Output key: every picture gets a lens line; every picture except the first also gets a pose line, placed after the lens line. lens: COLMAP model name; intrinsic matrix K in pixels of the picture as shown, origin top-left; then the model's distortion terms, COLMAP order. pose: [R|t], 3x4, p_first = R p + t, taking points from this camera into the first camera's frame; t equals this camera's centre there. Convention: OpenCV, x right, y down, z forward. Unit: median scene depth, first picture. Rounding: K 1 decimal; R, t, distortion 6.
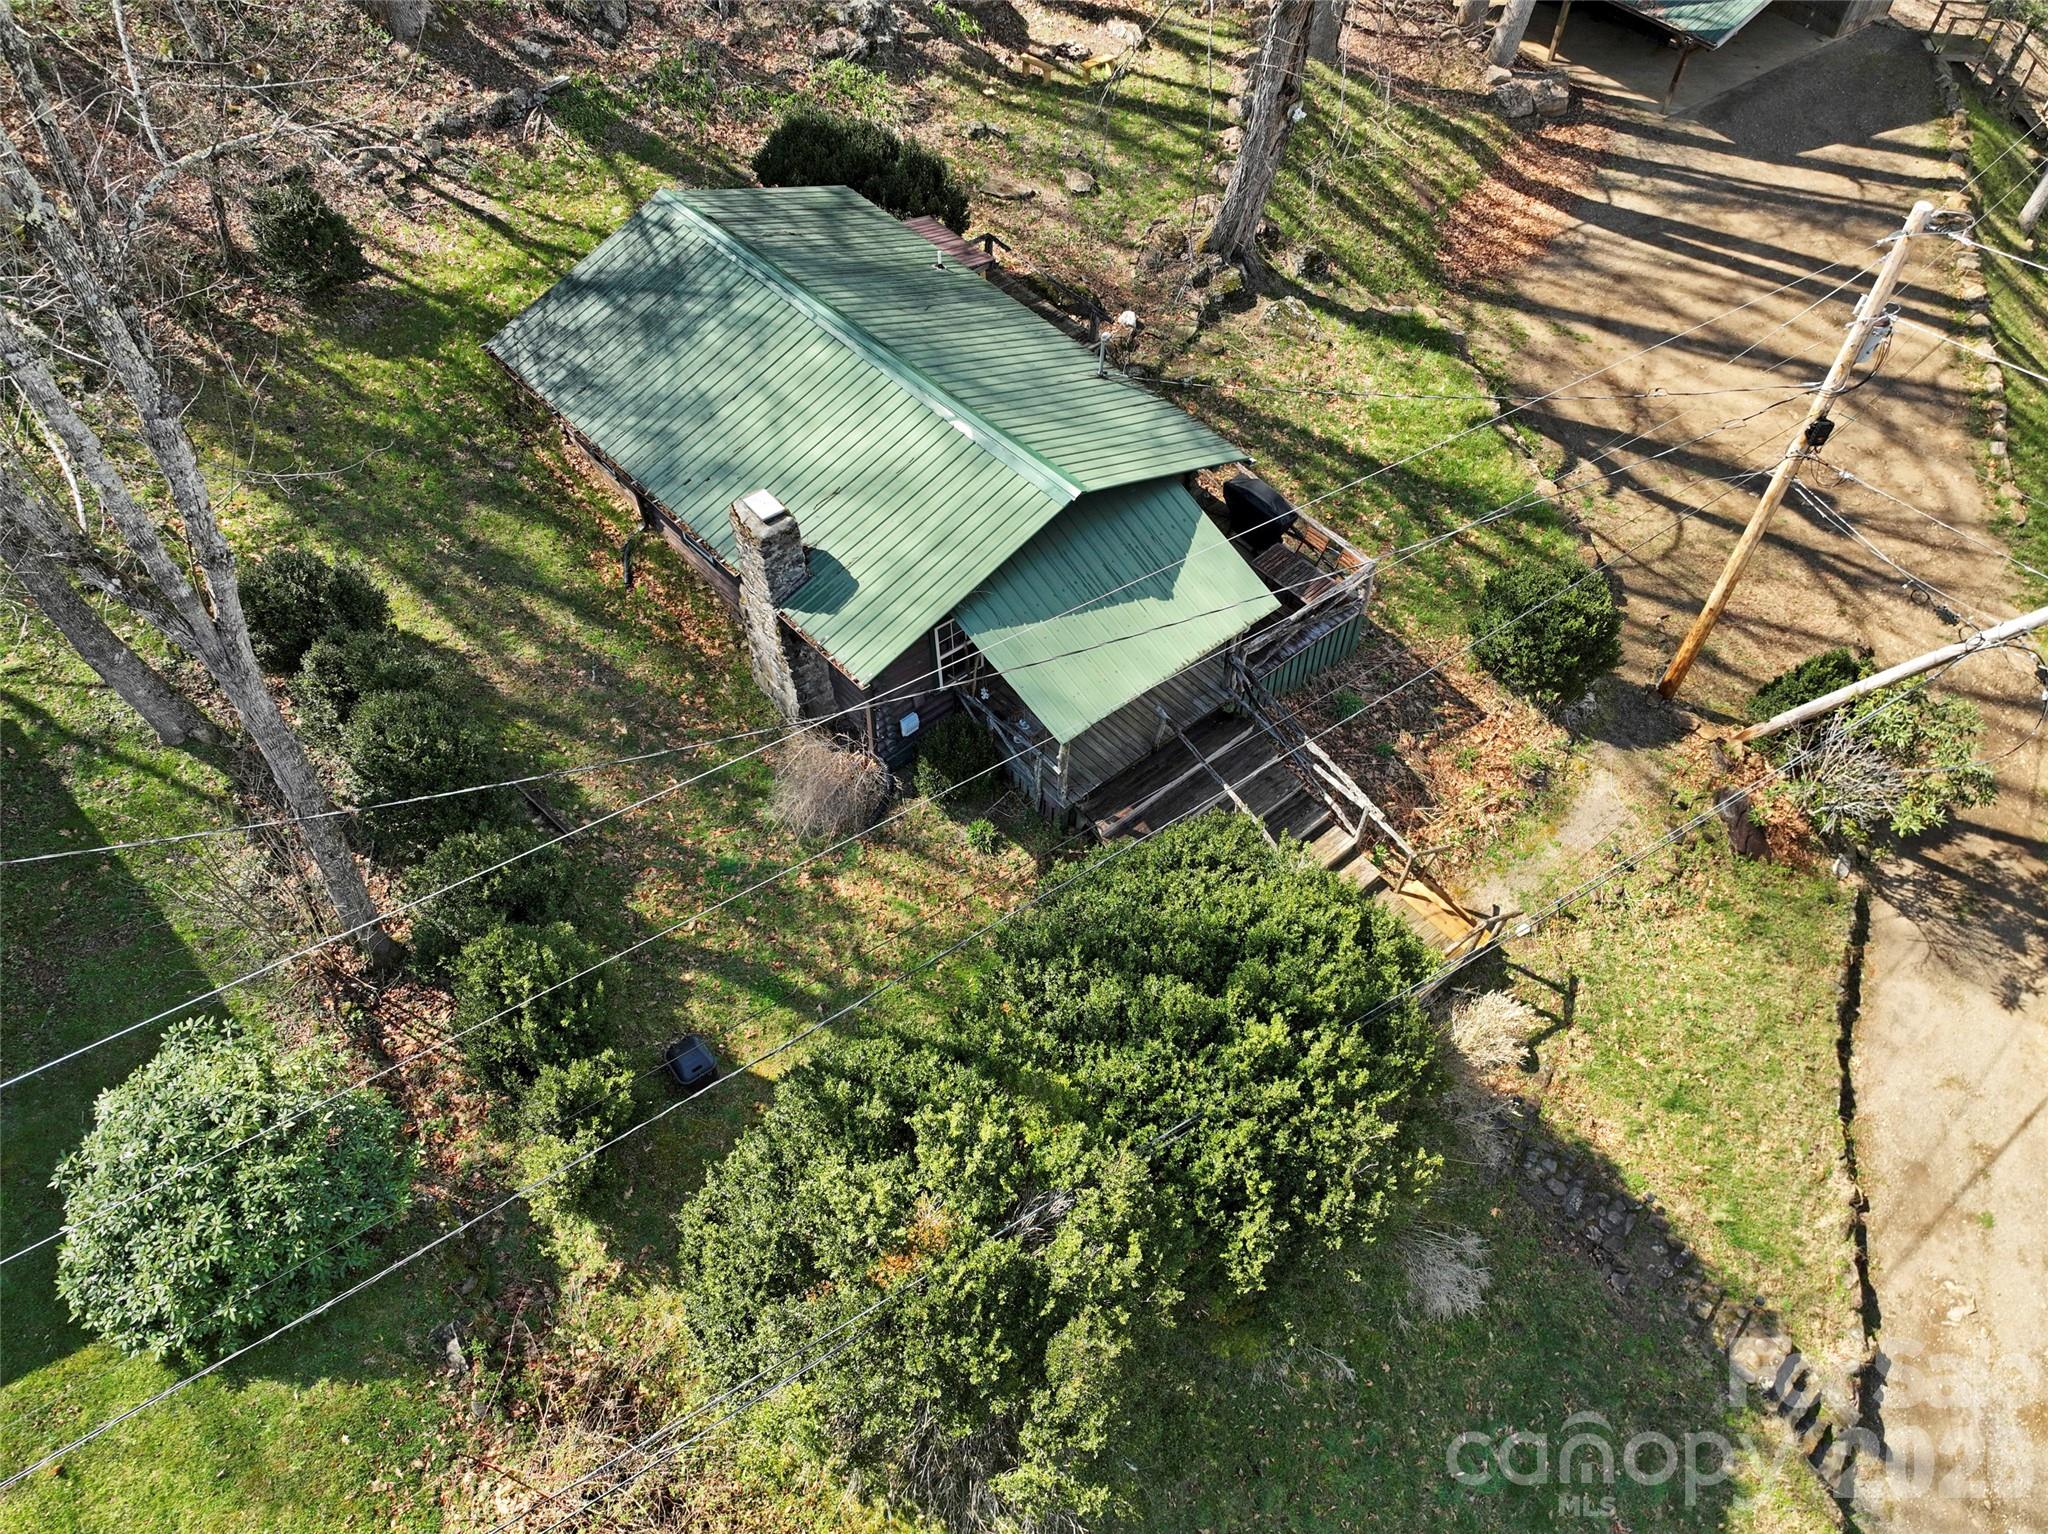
lens RADIAL K [[1422.3, 0, 1024.0], [0, 1422.3, 767.0], [0, 0, 1]] dist [0.004982, 0.006317]
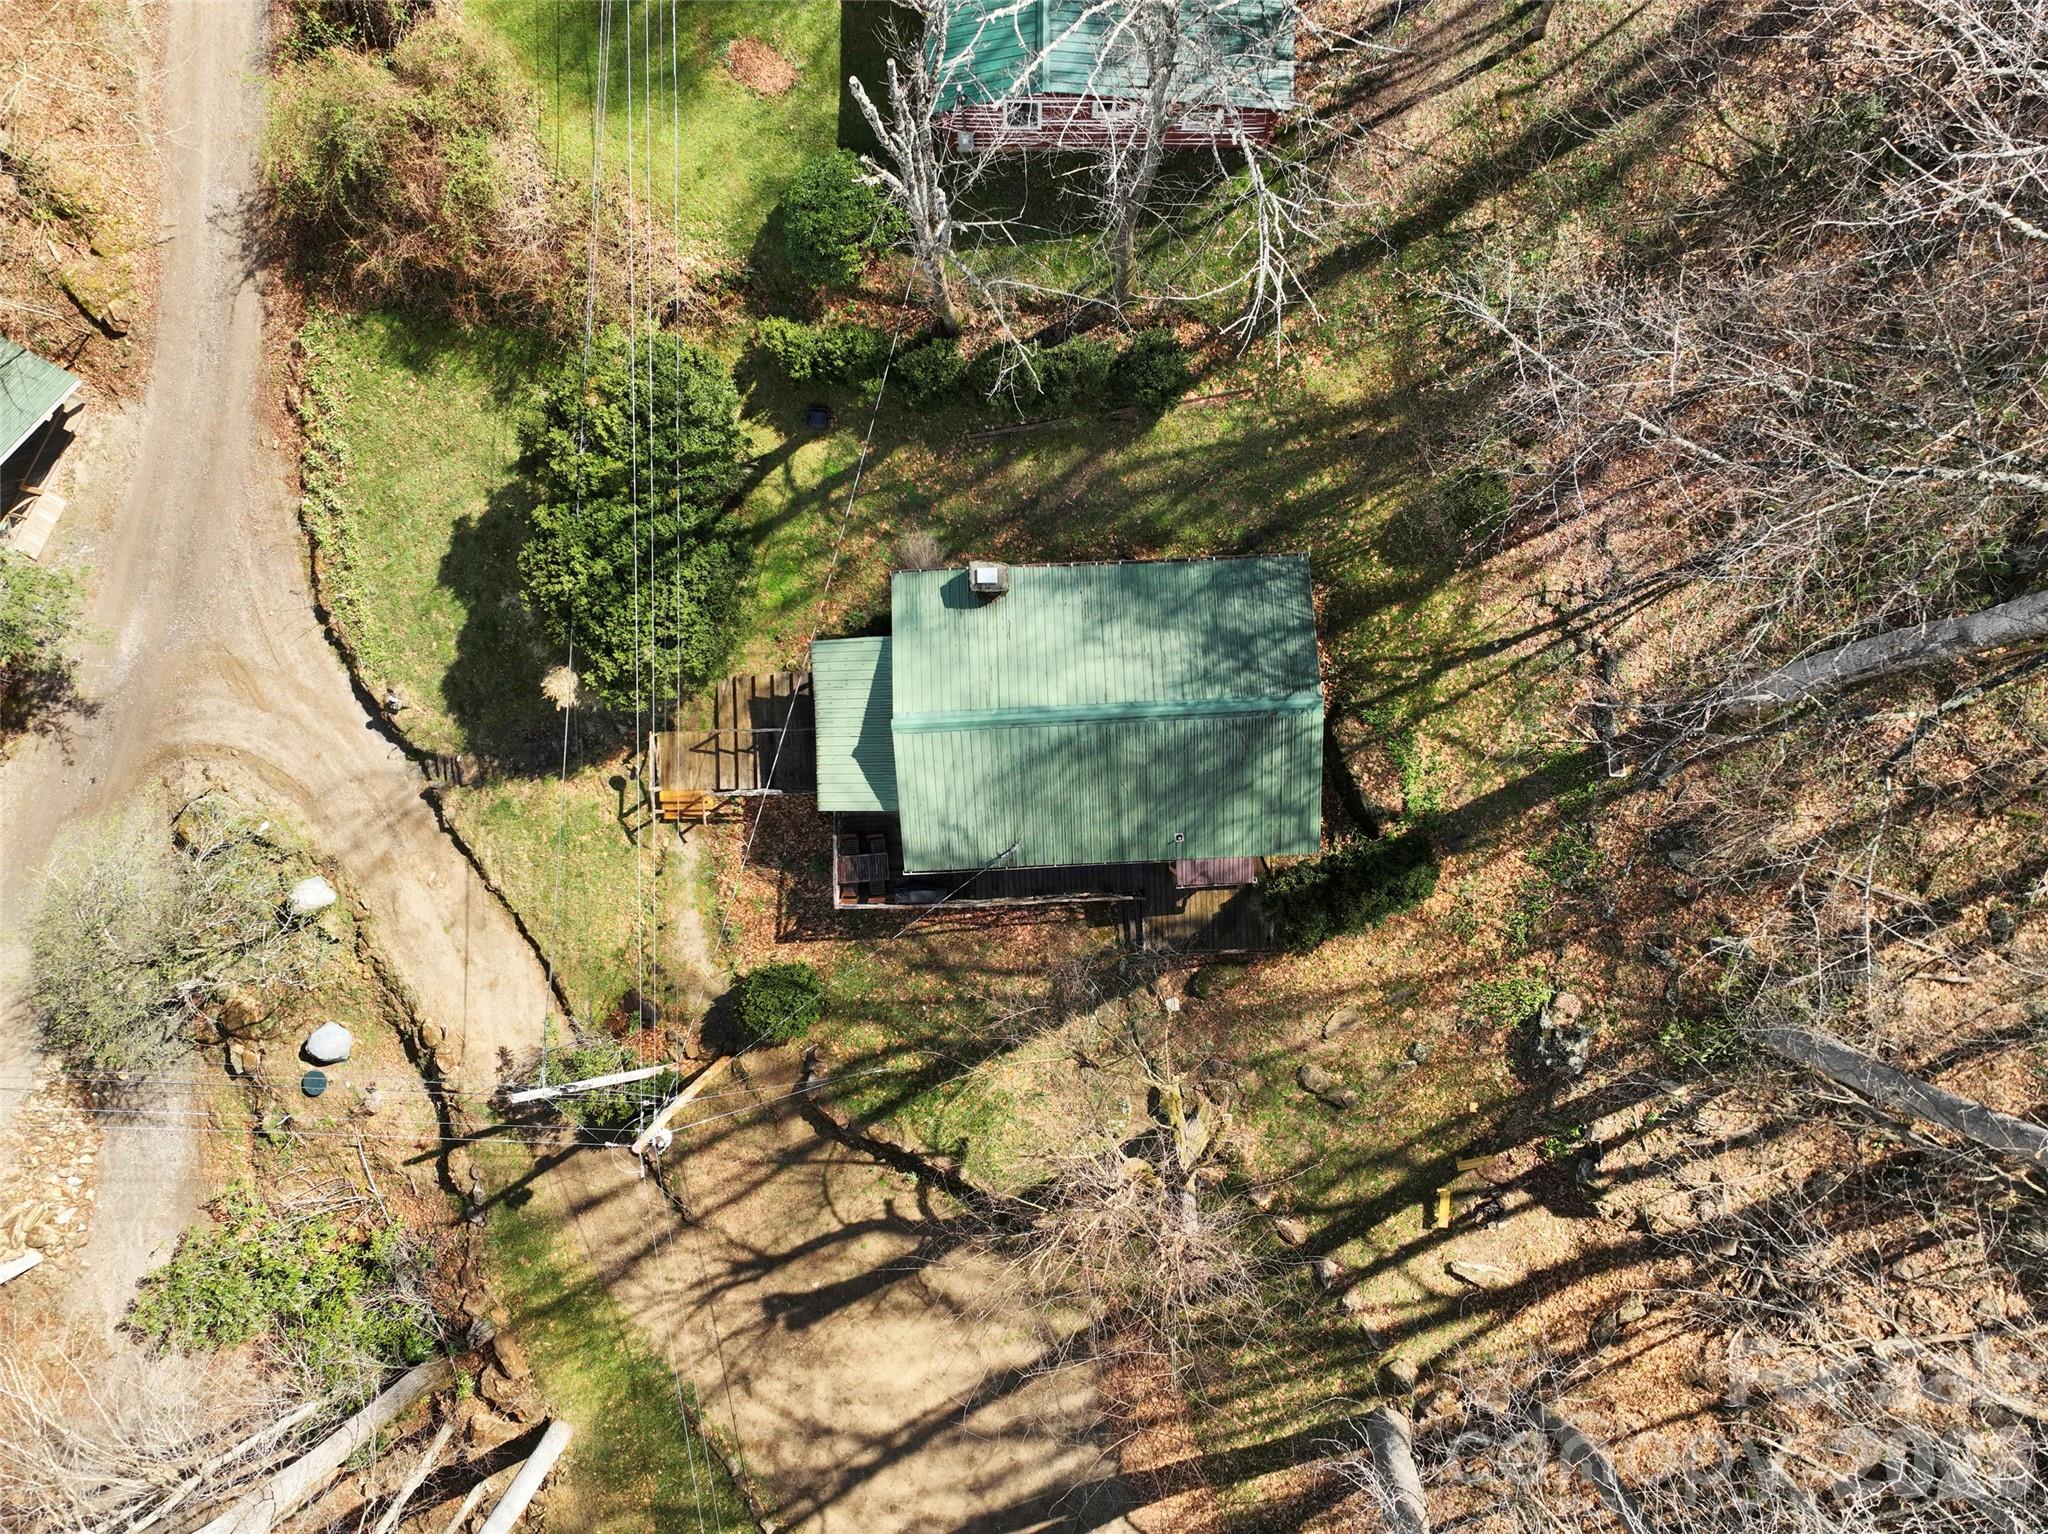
lens RADIAL K [[1422.3, 0, 1024.0], [0, 1422.3, 767.0], [0, 0, 1]] dist [0.004982, 0.006317]
pose [[-0.624037, 0.781193, 0.017771, -0.041895], [-0.627821, -0.514800, 0.583800, -1.094914], [0.465209, 0.353155, 0.811703, -0.287599]]
